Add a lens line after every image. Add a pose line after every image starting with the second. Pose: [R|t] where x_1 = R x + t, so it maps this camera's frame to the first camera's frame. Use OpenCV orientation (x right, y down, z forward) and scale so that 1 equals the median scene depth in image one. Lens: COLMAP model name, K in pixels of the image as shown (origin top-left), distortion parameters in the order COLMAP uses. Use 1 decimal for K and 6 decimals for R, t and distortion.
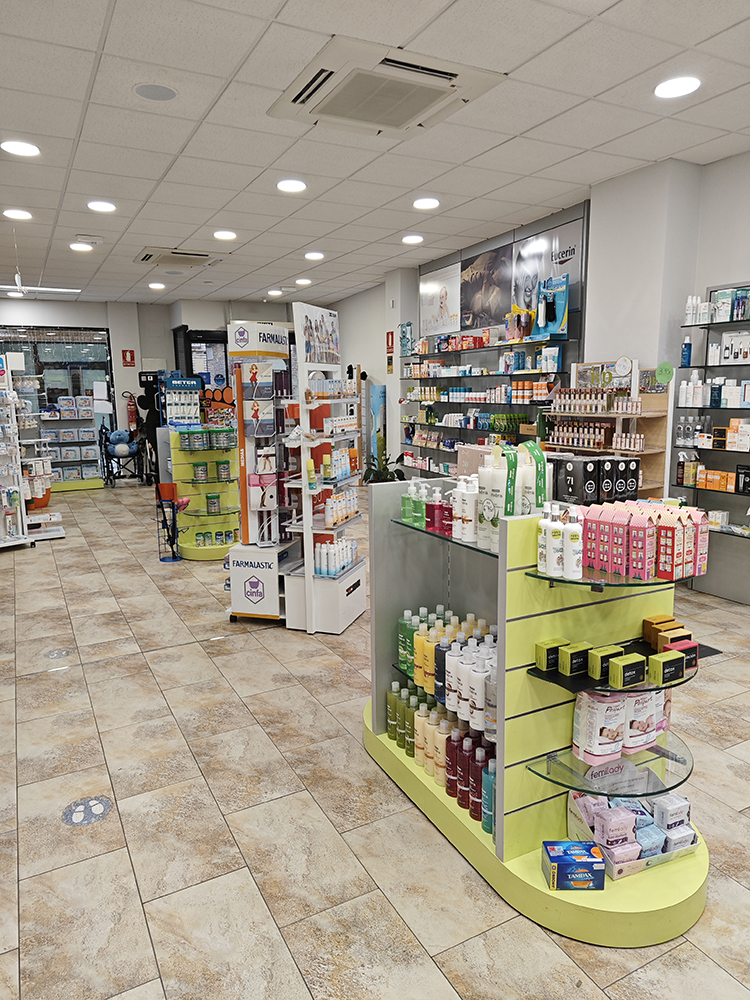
lens RADIAL K [[666.5, 0, 368.8], [0, 666.5, 491.7], [0, 0, 1]] dist [0.051450, -0.037806]
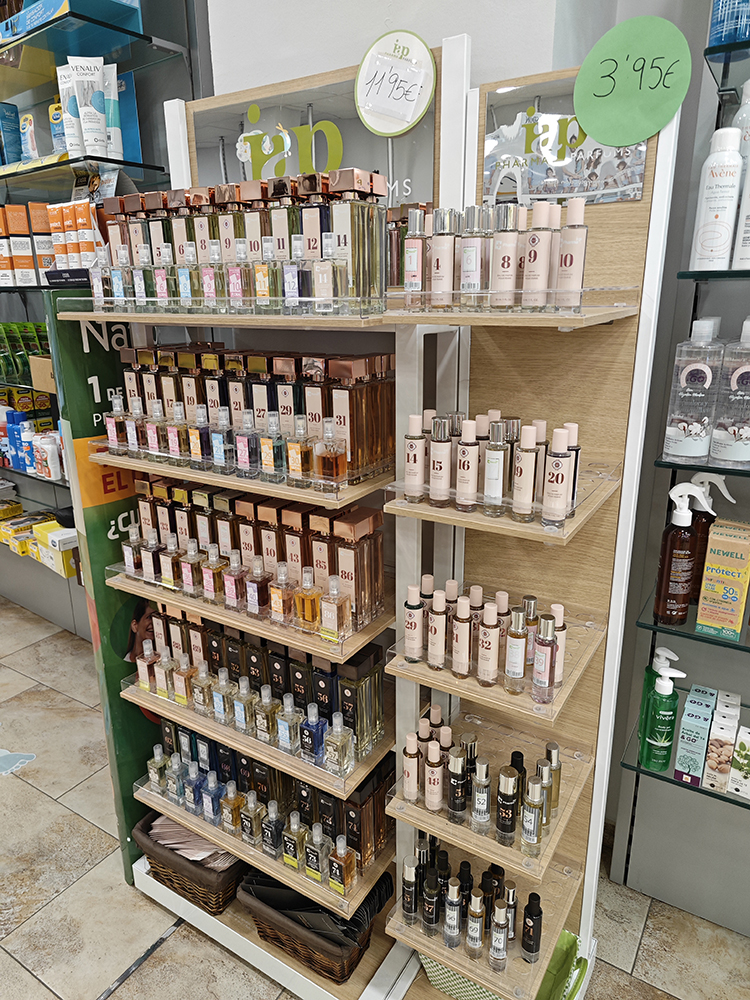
lens RADIAL K [[666.5, 0, 375.5], [0, 666.5, 498.8], [0, 0, 1]] dist [0.051450, -0.037806]
pose [[0.866320, -0.136557, 0.480459, 0.224359], [0.070794, 0.985761, 0.152525, -0.079750], [-0.494446, -0.098122, 0.863652, 0.715631]]
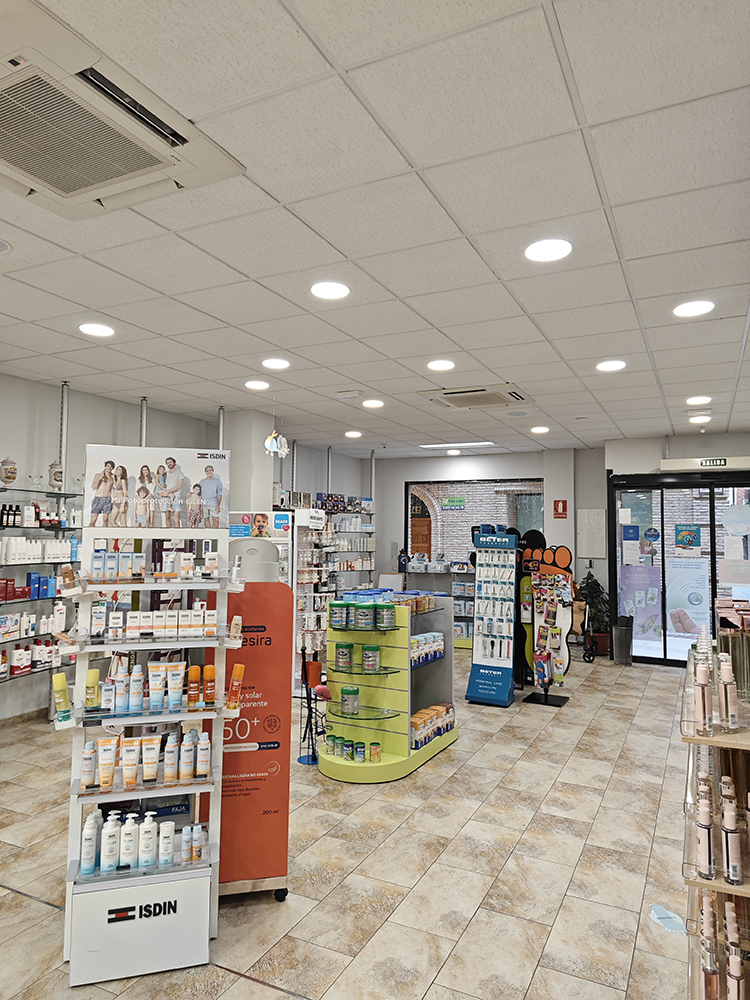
lens RADIAL K [[666.5, 0, 368.0], [0, 666.5, 495.1], [0, 0, 1]] dist [0.051450, -0.037806]
pose [[0.584734, -0.025402, -0.810827, 0.448231], [-0.144419, 0.980284, -0.134860, -0.123518], [0.798266, 0.195956, 0.569537, 0.584940]]
